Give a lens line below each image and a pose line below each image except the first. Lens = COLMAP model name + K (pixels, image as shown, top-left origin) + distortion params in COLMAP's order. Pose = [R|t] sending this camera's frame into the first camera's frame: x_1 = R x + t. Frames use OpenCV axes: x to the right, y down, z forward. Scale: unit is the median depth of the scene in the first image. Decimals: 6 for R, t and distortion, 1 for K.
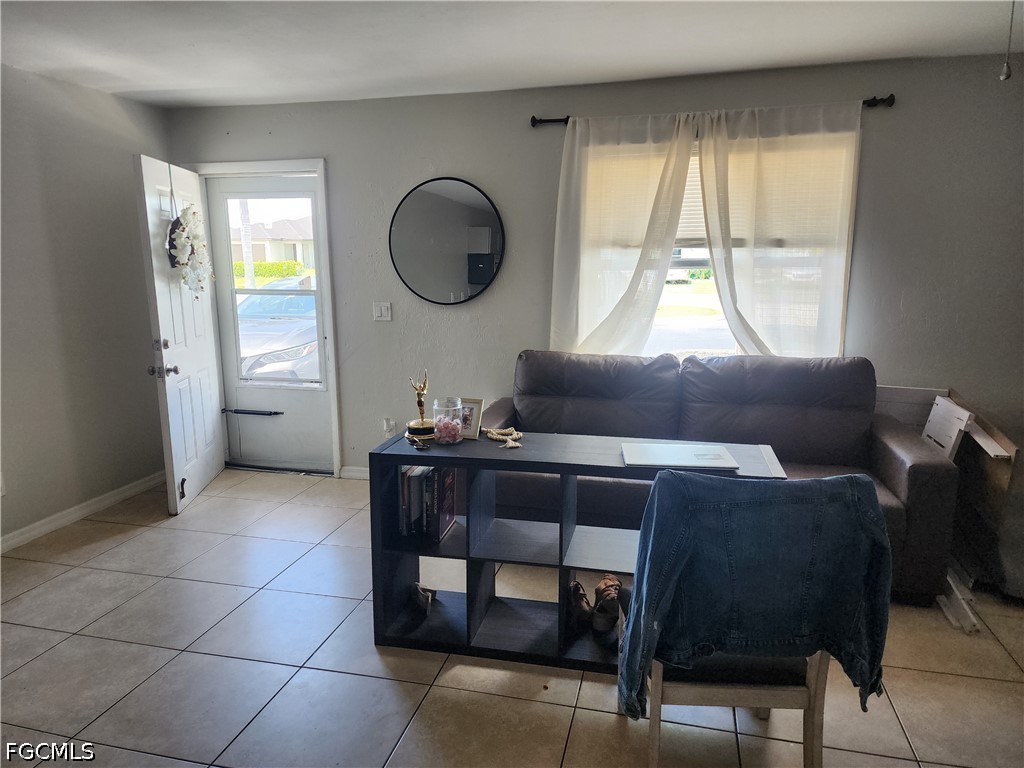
lens RADIAL K [[683.9, 0, 512.0], [0, 683.9, 384.0], [0, 0, 1]] dist [0.038801, -0.005580]
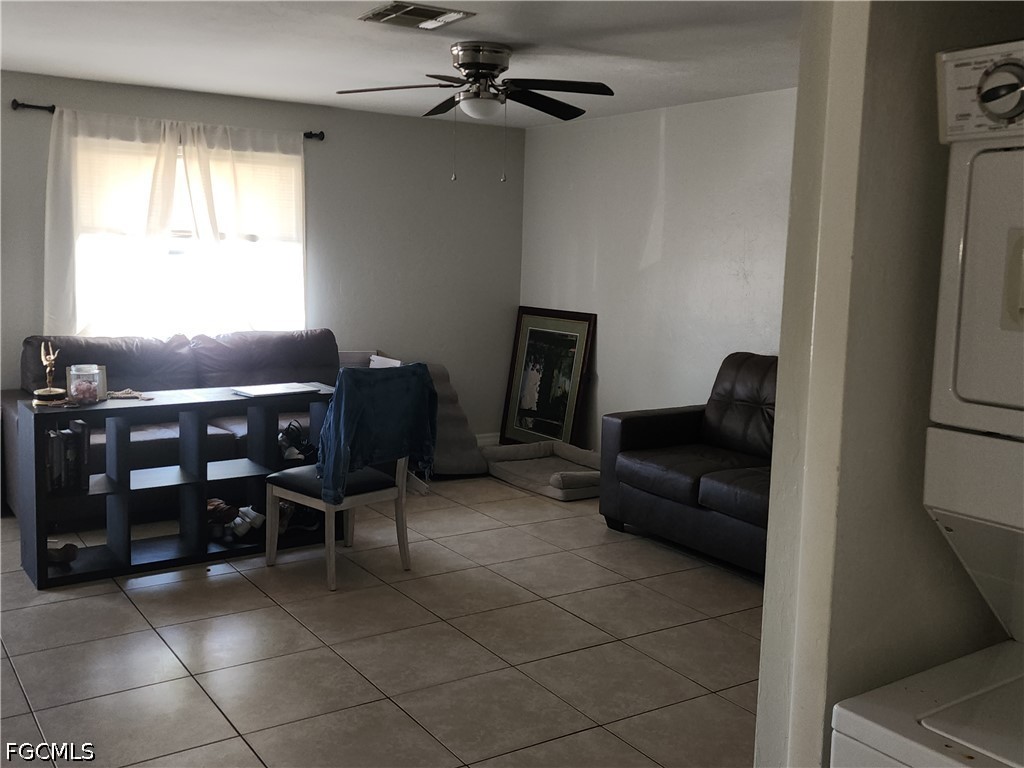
lens RADIAL K [[1021.0, 0, 512.0], [0, 1021.0, 384.0], [0, 0, 1]] dist [0.096637, -0.013817]
pose [[0.669282, -0.076267, 0.739084, -0.666903], [0.105637, 0.994380, 0.006952, 0.085629], [-0.735461, 0.073422, 0.673578, -0.532911]]
